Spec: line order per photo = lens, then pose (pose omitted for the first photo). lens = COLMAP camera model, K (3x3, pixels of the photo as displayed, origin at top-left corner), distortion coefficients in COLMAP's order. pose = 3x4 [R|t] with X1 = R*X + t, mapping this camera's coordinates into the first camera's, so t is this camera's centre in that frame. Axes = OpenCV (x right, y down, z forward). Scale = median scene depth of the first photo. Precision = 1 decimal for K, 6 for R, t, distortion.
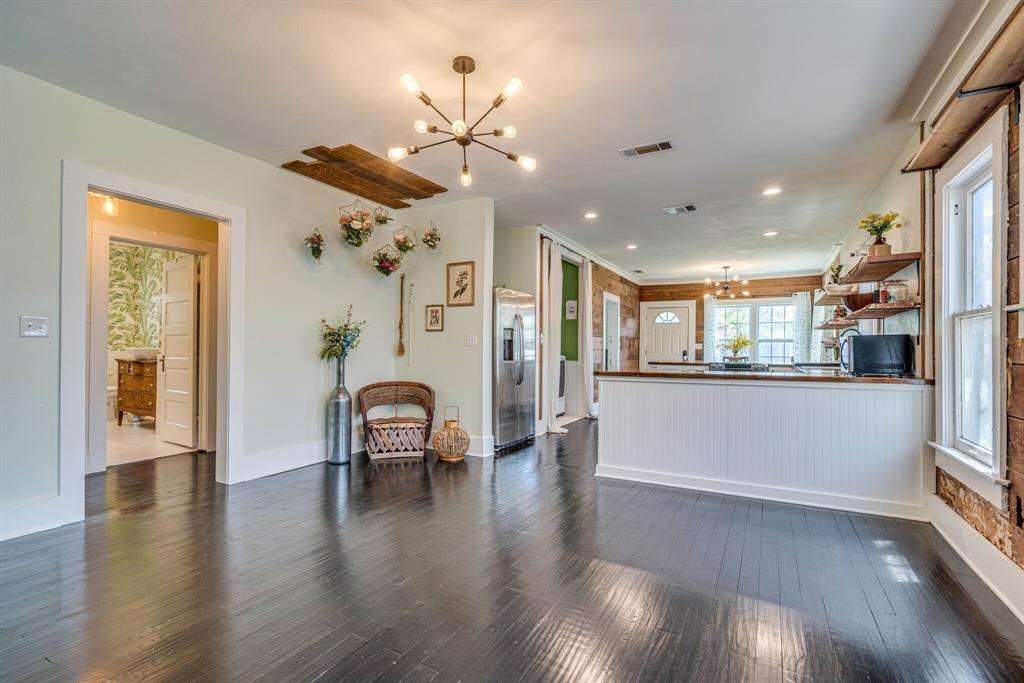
lens RADIAL K [[463.7, 0, 512.1], [0, 463.7, 344.0], [0, 0, 1]] dist [-0.000185, 0.000261]
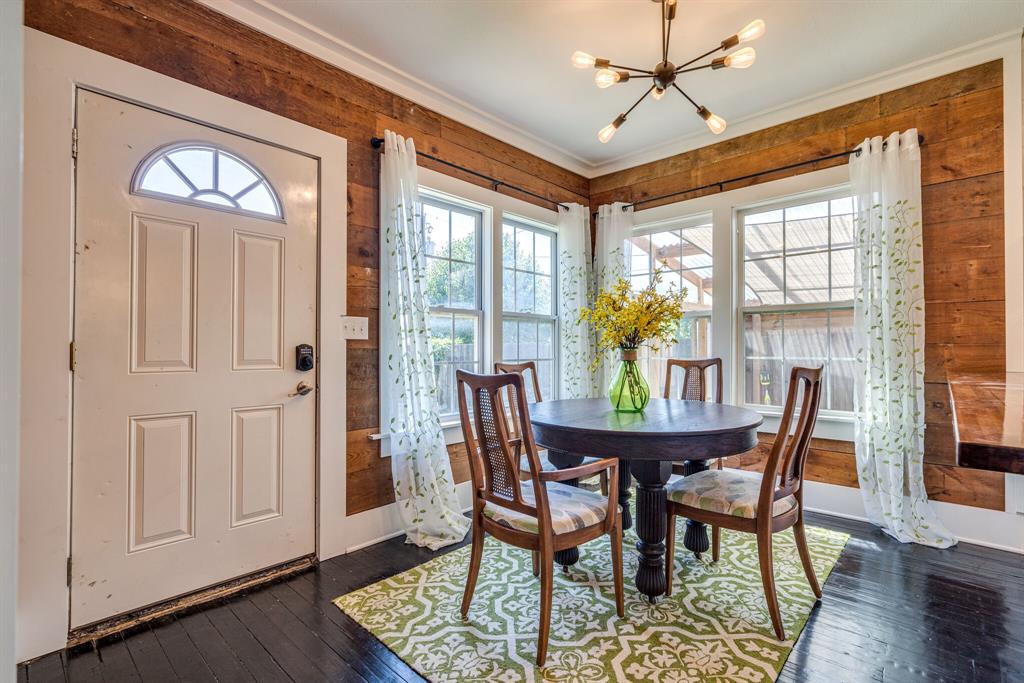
lens RADIAL K [[454.0, 0, 495.6], [0, 454.0, 344.6], [0, 0, 1]] dist [0.000098, -0.000111]
pose [[0.262593, -0.002142, 0.964904, 0.206218], [-0.006003, 0.999975, 0.003854, 0.013884], [-0.964888, -0.006804, 0.262573, 0.958745]]
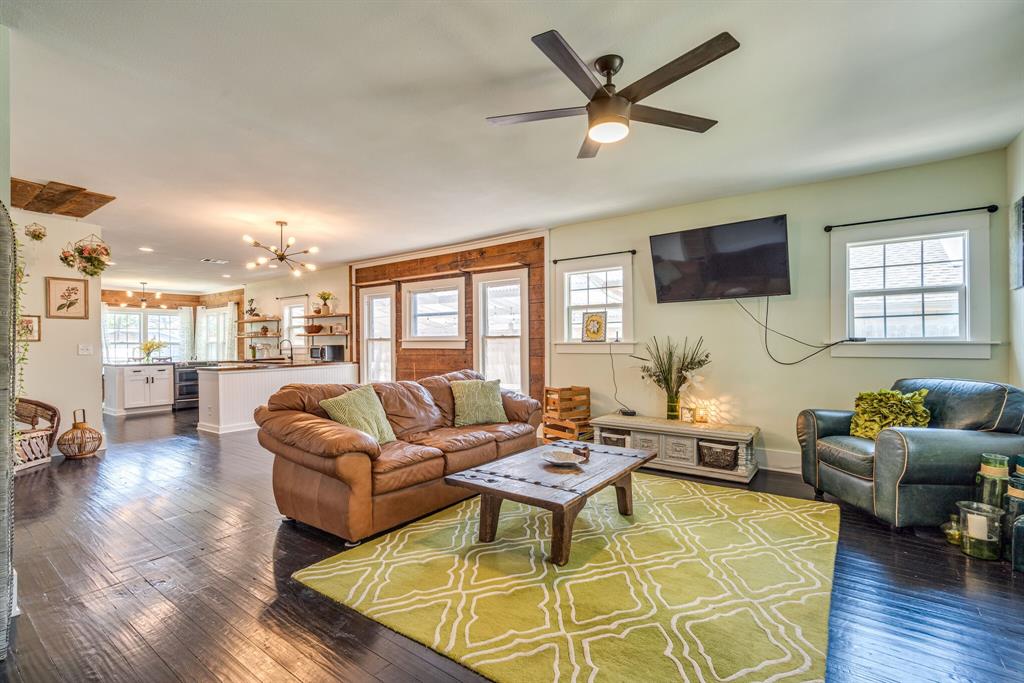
lens RADIAL K [[463.7, 0, 512.1], [0, 463.7, 344.0], [0, 0, 1]] dist [-0.000185, 0.000261]
pose [[0.126421, -0.008155, 0.991943, -0.569951], [0.000553, 0.999967, 0.008151, -0.016557], [-0.991977, -0.000482, 0.126421, -0.089124]]
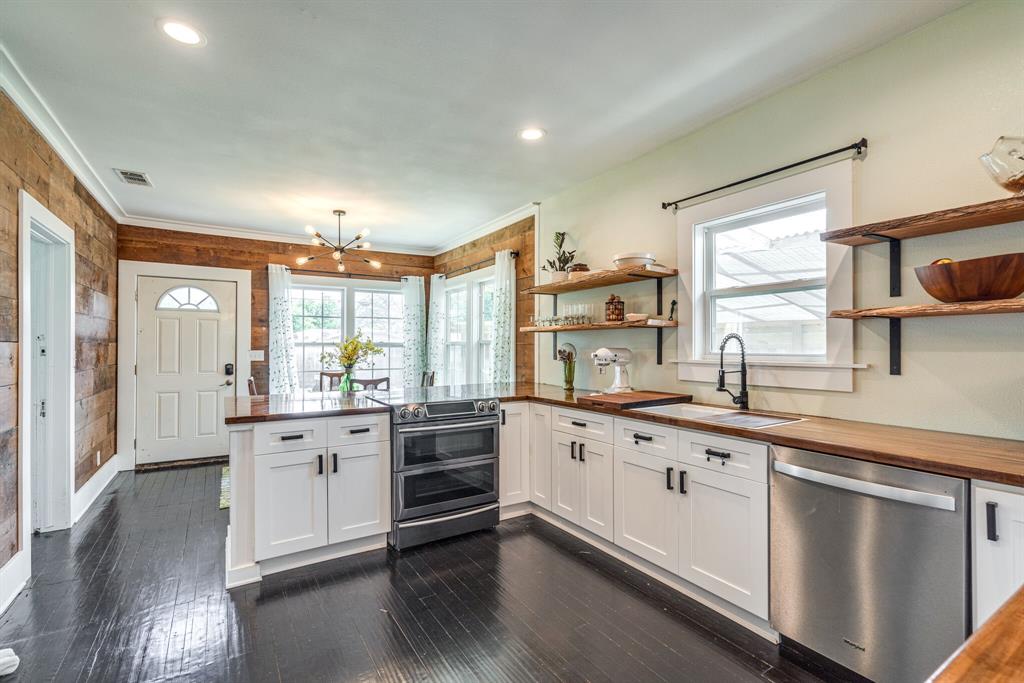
lens RADIAL K [[463.7, 0, 512.1], [0, 463.7, 344.0], [0, 0, 1]] dist [-0.000185, 0.000261]
pose [[0.490245, -0.005548, 0.871567, 0.081639], [-0.001126, 0.999975, 0.006998, -0.014103], [-0.871584, -0.004412, 0.490226, 0.522717]]
